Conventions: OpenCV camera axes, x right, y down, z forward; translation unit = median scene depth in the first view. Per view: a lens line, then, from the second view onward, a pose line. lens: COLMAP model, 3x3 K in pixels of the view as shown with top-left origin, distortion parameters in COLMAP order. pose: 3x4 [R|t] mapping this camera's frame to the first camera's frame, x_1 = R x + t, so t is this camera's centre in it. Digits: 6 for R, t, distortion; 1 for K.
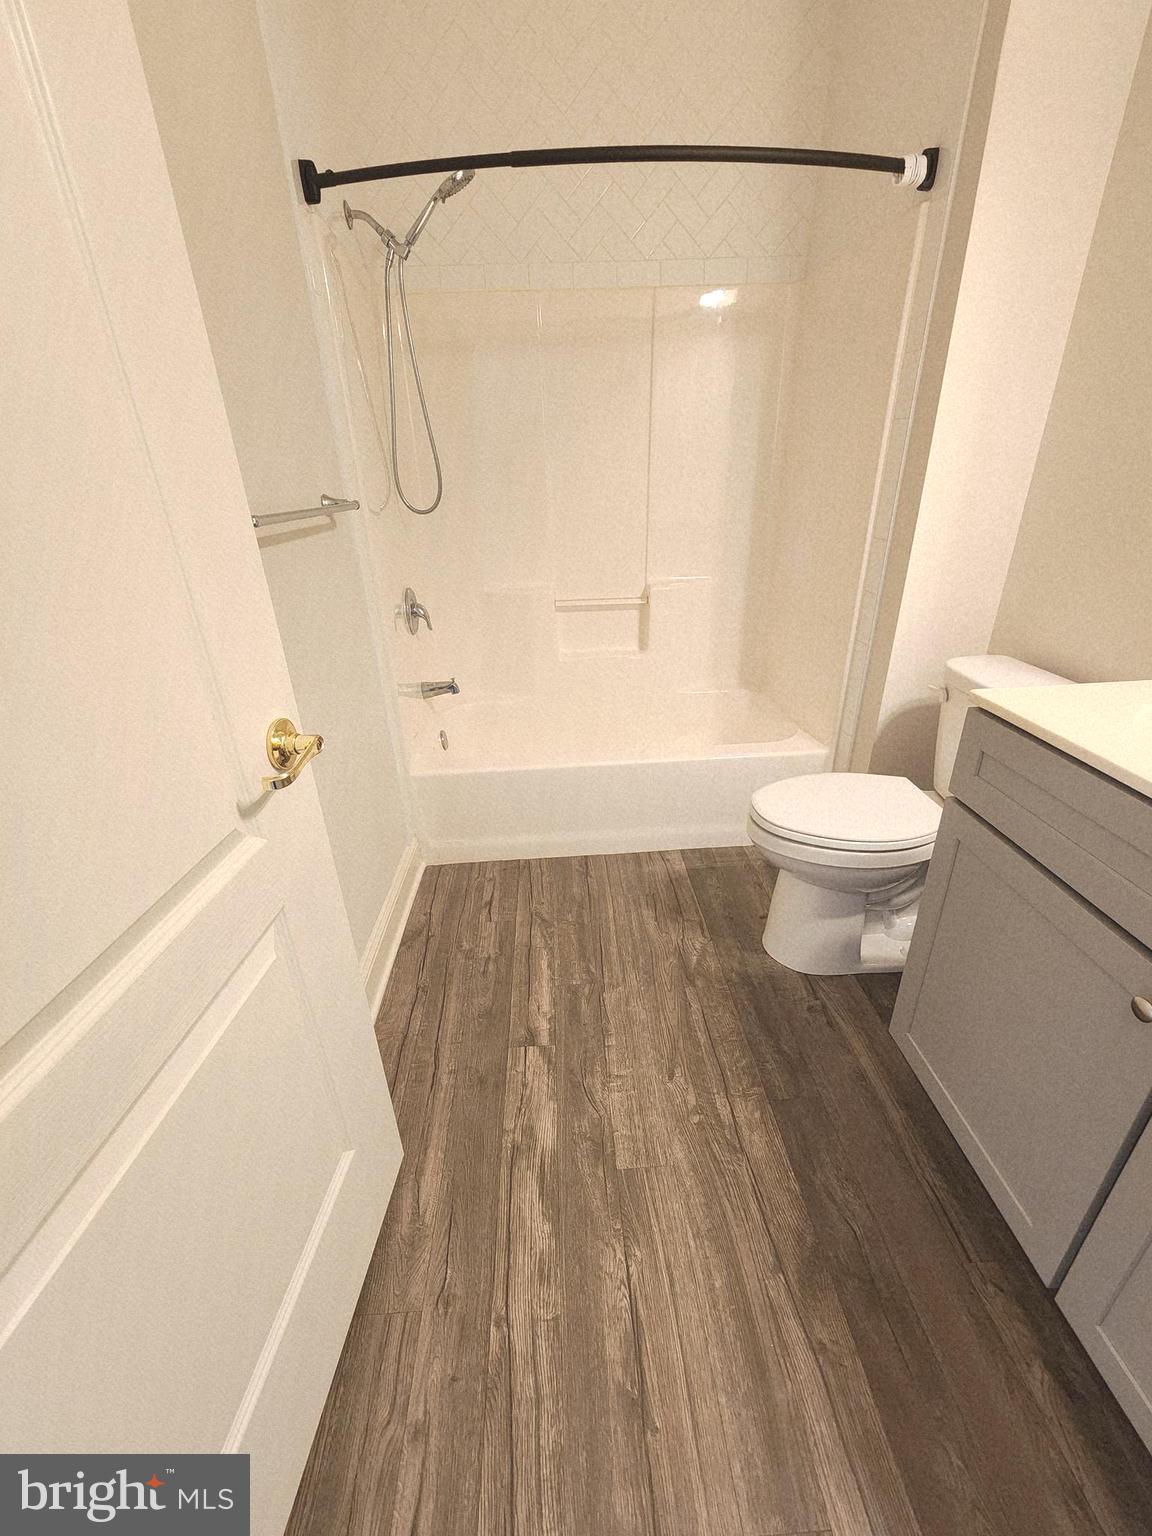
lens RADIAL K [[628.3, 0, 576.2], [0, 628.3, 767.9], [0, 0, 1]] dist [-0.004242, 0.001108]
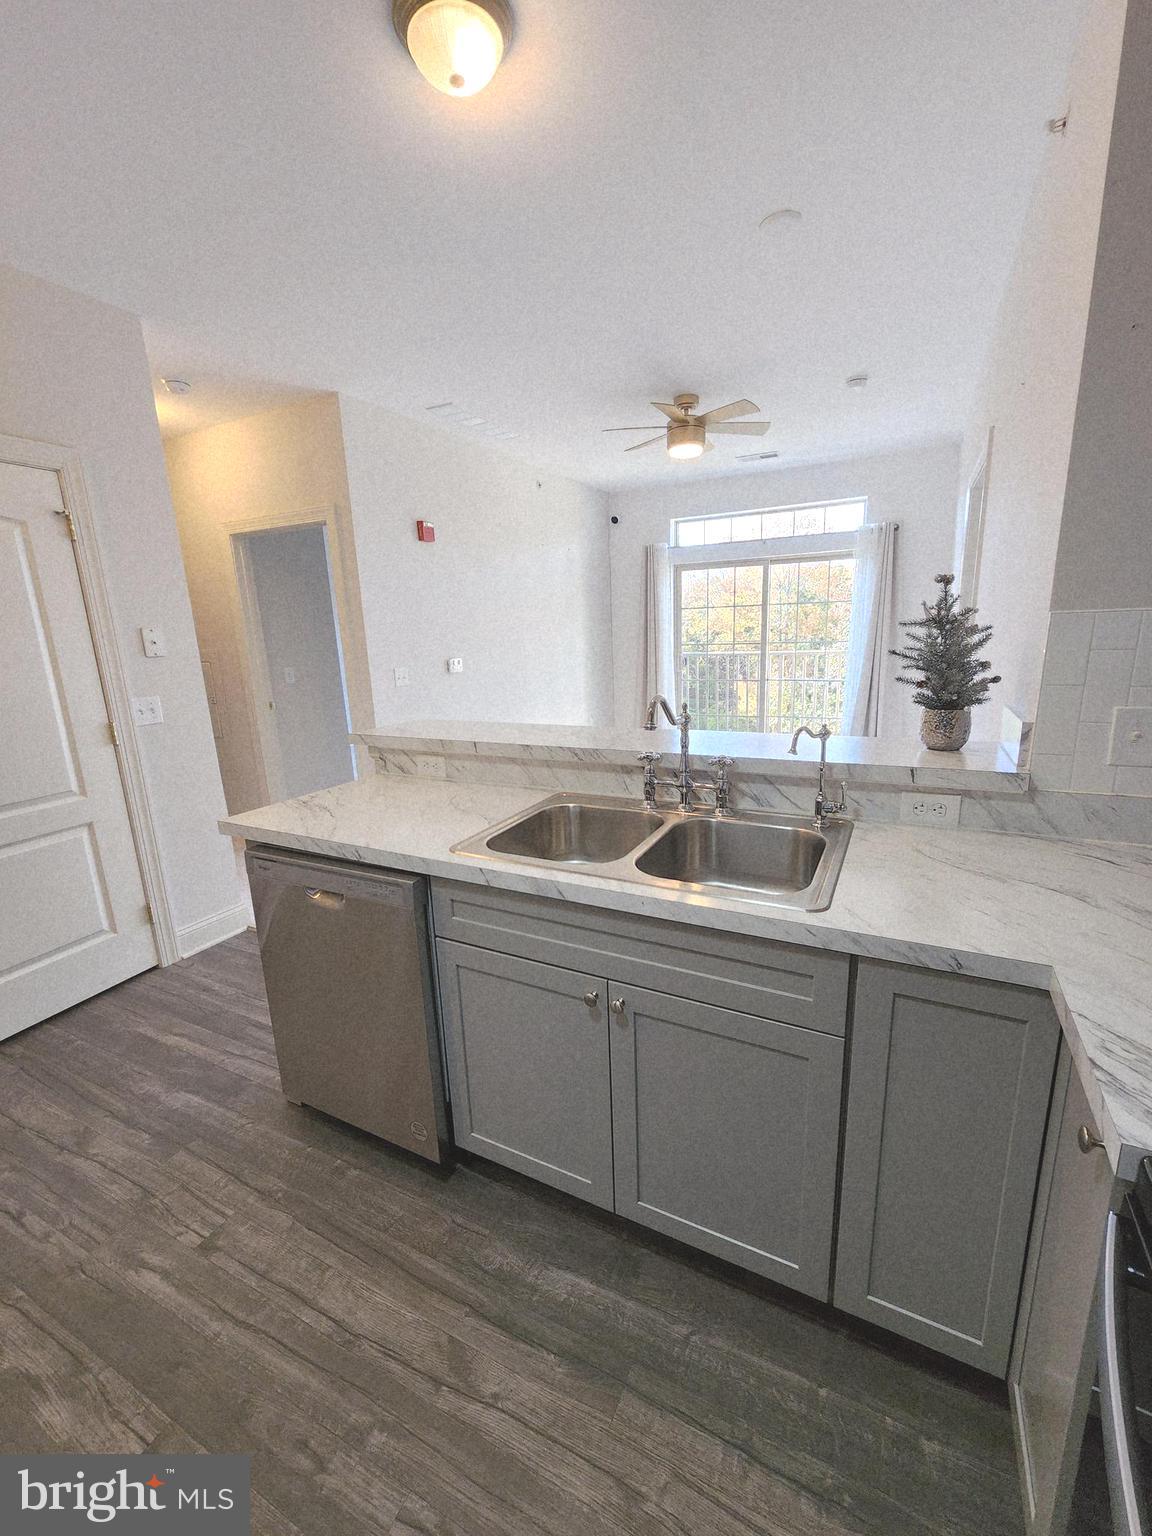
lens RADIAL K [[628.3, 0, 579.9], [0, 628.3, 770.2], [0, 0, 1]] dist [-0.004242, 0.001108]
pose [[-0.485271, 0.245740, -0.839121, 0.096839], [-0.320486, 0.842912, 0.432190, -0.709734], [0.813511, 0.478656, -0.330285, 1.247640]]
